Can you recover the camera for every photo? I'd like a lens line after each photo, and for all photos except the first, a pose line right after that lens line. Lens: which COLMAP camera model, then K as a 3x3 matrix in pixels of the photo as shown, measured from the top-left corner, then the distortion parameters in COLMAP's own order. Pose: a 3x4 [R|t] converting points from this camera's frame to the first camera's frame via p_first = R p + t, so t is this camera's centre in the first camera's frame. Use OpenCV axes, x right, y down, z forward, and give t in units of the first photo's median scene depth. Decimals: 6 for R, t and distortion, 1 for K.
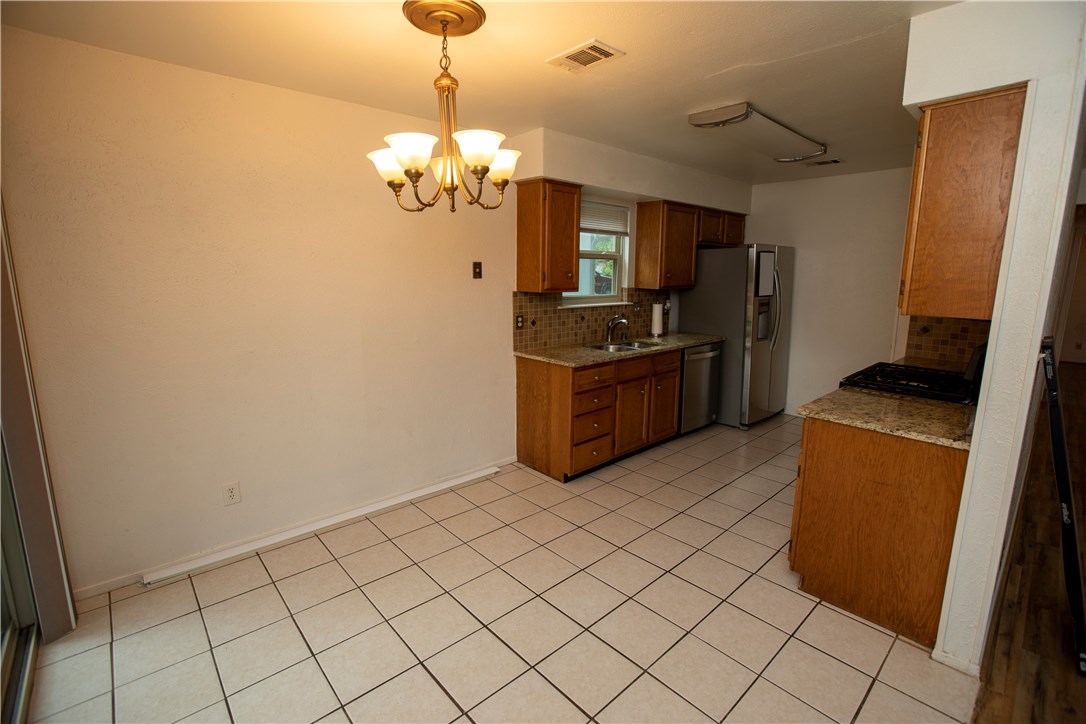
lens RADIAL K [[495.9, 0, 543.0], [0, 495.9, 353.9], [0, 0, 1]] dist [-0.042609, 0.012050]
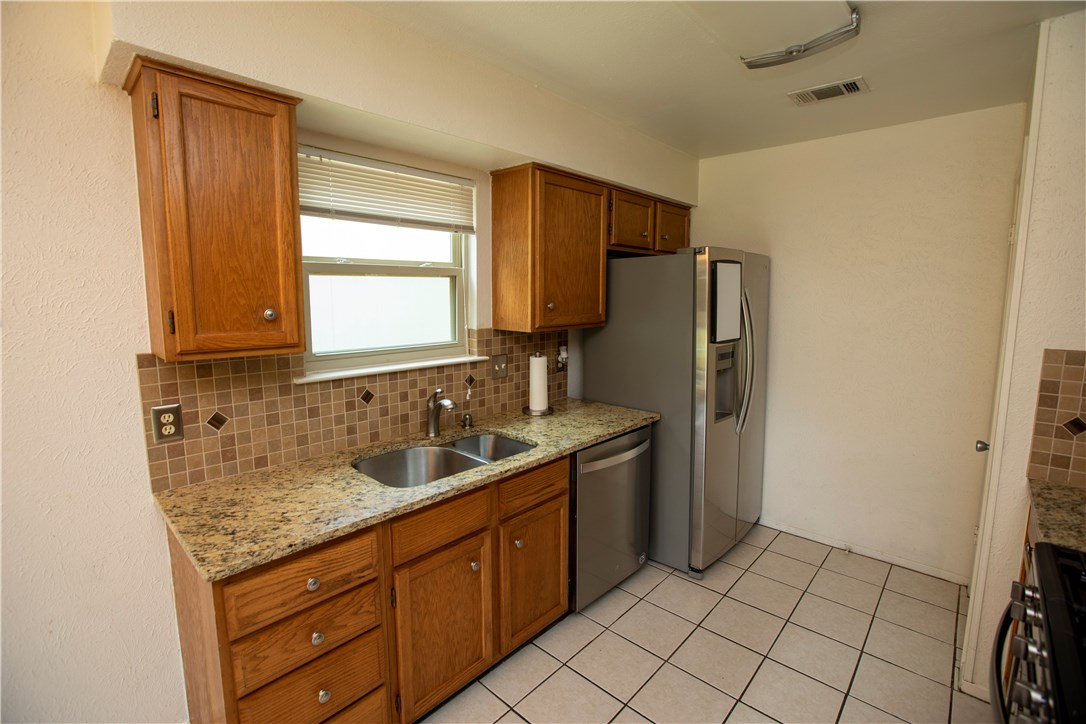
lens RADIAL K [[495.9, 0, 537.4], [0, 495.9, 355.3], [0, 0, 1]] dist [-0.042609, 0.012050]
pose [[0.997187, -0.014663, 0.073510, 0.217263], [0.017500, 0.999121, -0.038099, -0.092658], [-0.072887, 0.039278, 0.996566, 0.508873]]
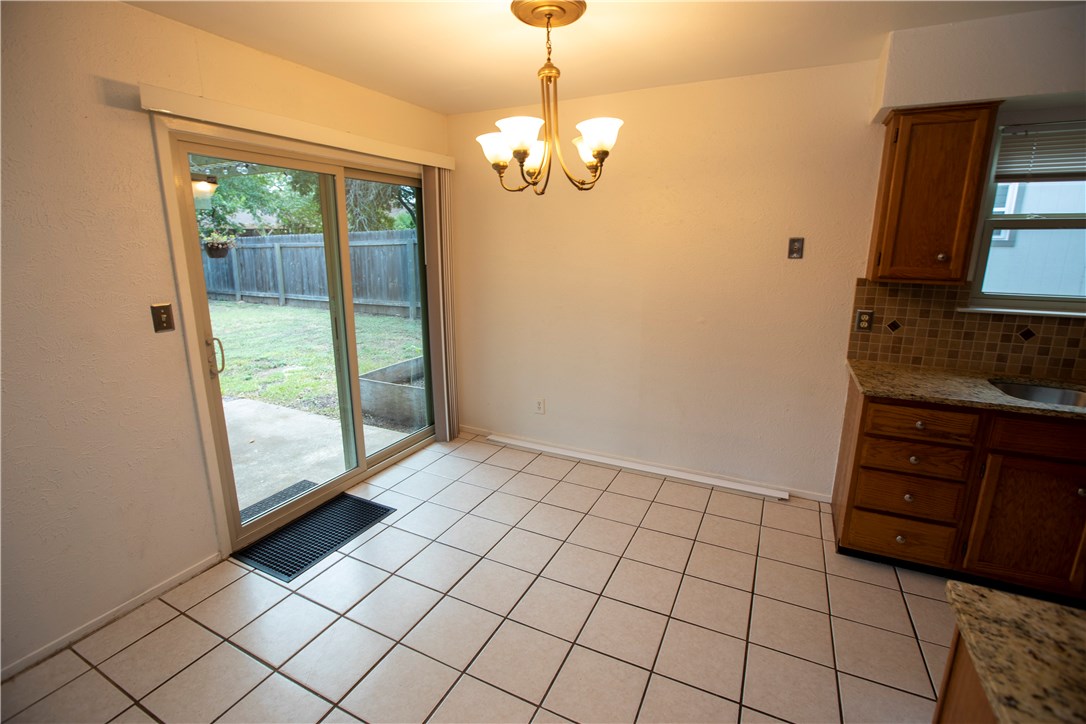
lens RADIAL K [[495.9, 0, 540.5], [0, 495.9, 356.3], [0, 0, 1]] dist [-0.042609, 0.012050]
pose [[0.360868, 0.199550, -0.911018, 0.398900], [-0.152863, 0.976286, 0.153295, -0.046493], [0.920004, 0.083942, 0.382814, 0.272212]]
